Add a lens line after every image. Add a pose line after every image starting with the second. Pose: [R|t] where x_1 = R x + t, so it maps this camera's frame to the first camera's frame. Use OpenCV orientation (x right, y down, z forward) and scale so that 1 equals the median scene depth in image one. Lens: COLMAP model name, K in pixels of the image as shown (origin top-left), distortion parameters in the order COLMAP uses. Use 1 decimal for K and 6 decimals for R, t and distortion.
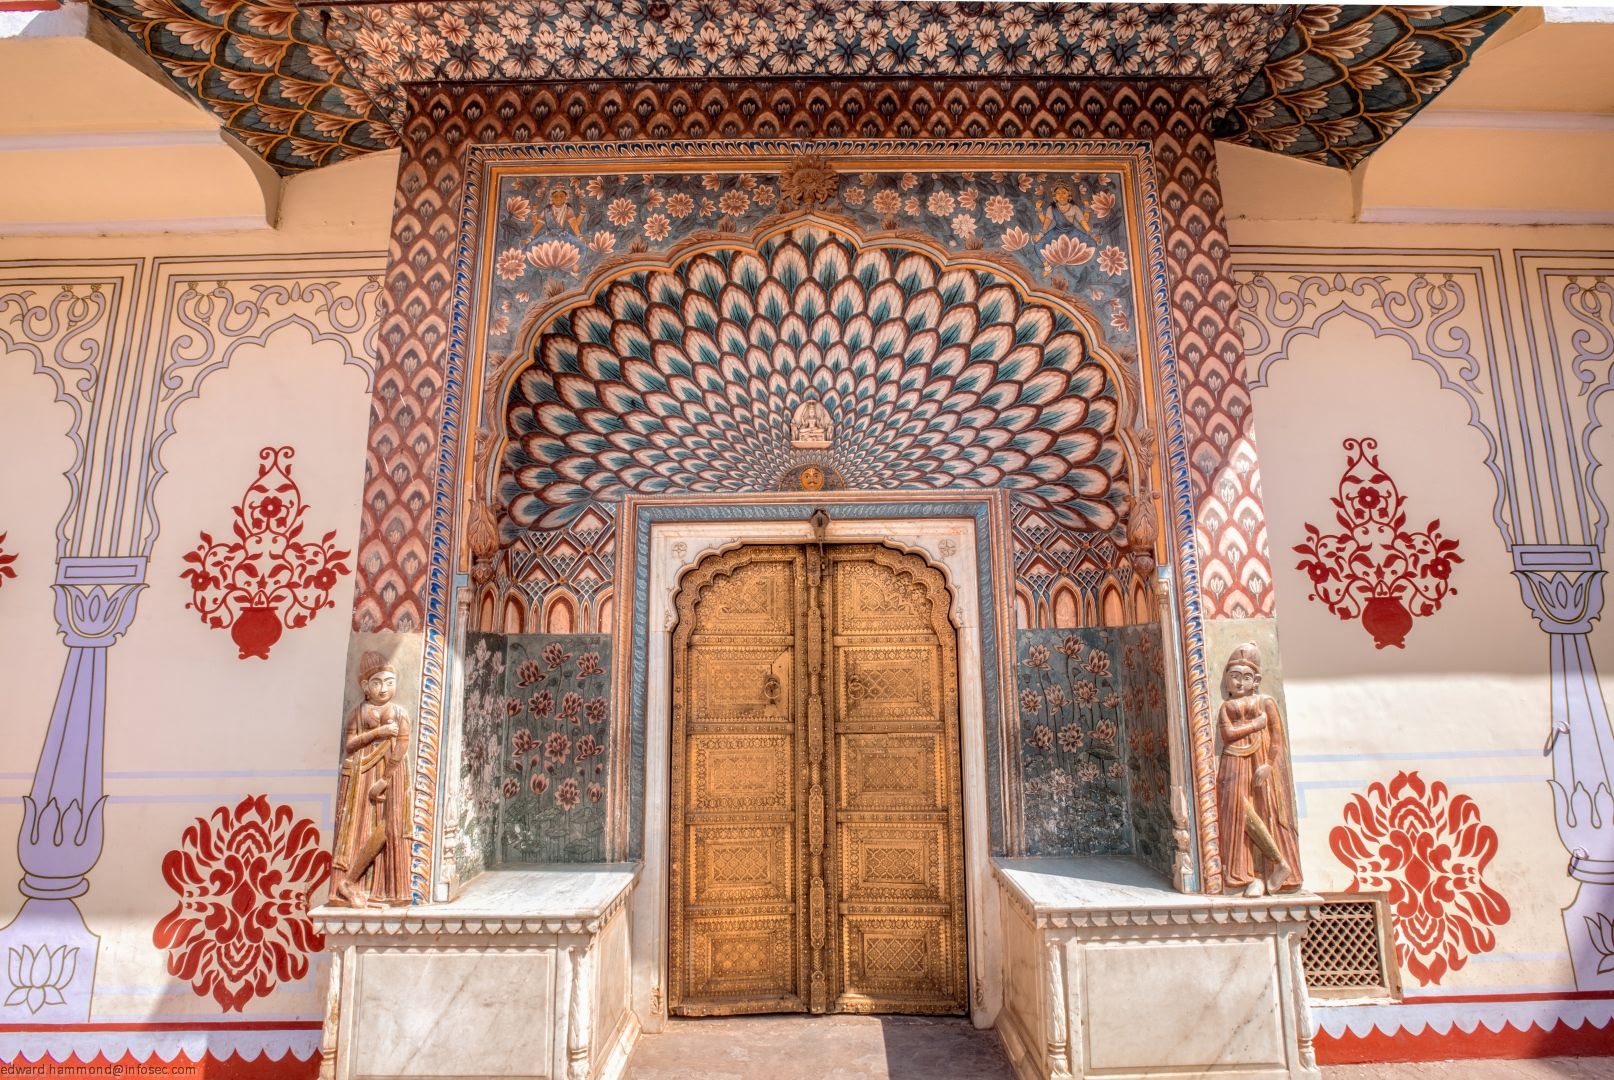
lens RADIAL K [[725.0, 0, 801.2], [0, 725.0, 538.9], [0, 0, 1]] dist [-0.039555, 0.007343]
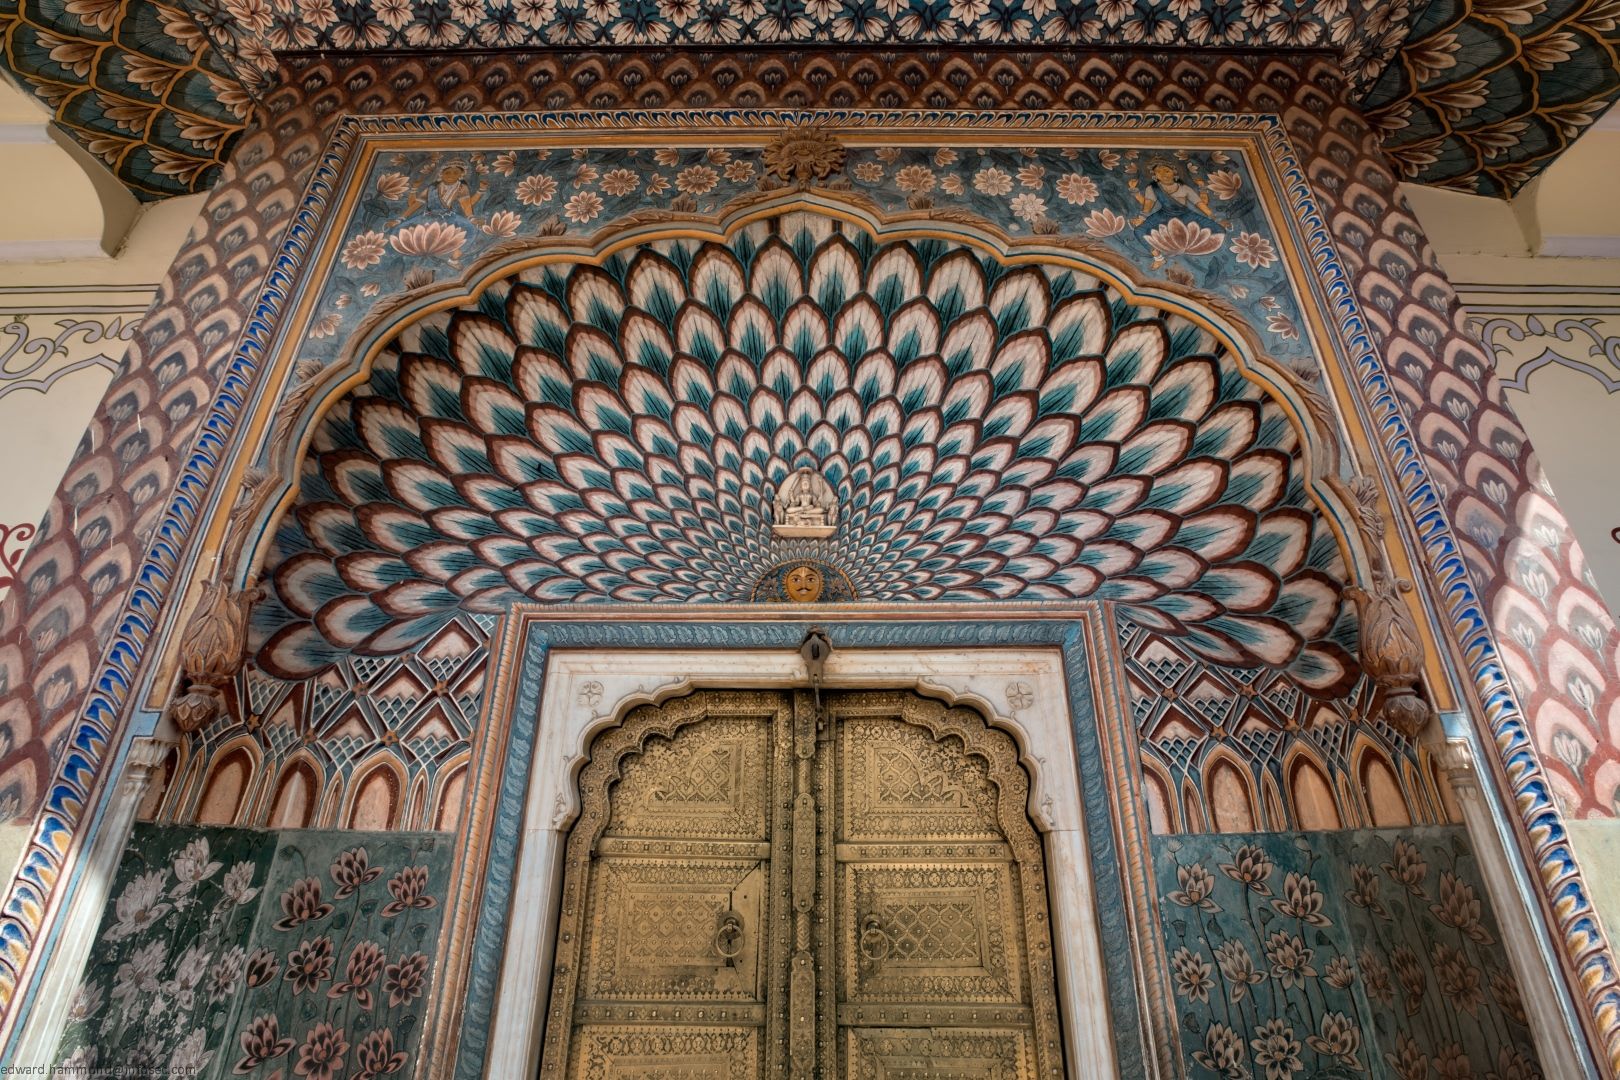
lens RADIAL K [[727.7, 0, 814.3], [0, 727.7, 535.5], [0, 0, 1]] dist [-0.039555, 0.007343]
pose [[0.999893, 0.014500, 0.002135, 0.023330], [-0.013495, 0.967669, -0.251864, 0.041075], [-0.005718, 0.251808, 0.967760, 0.386314]]
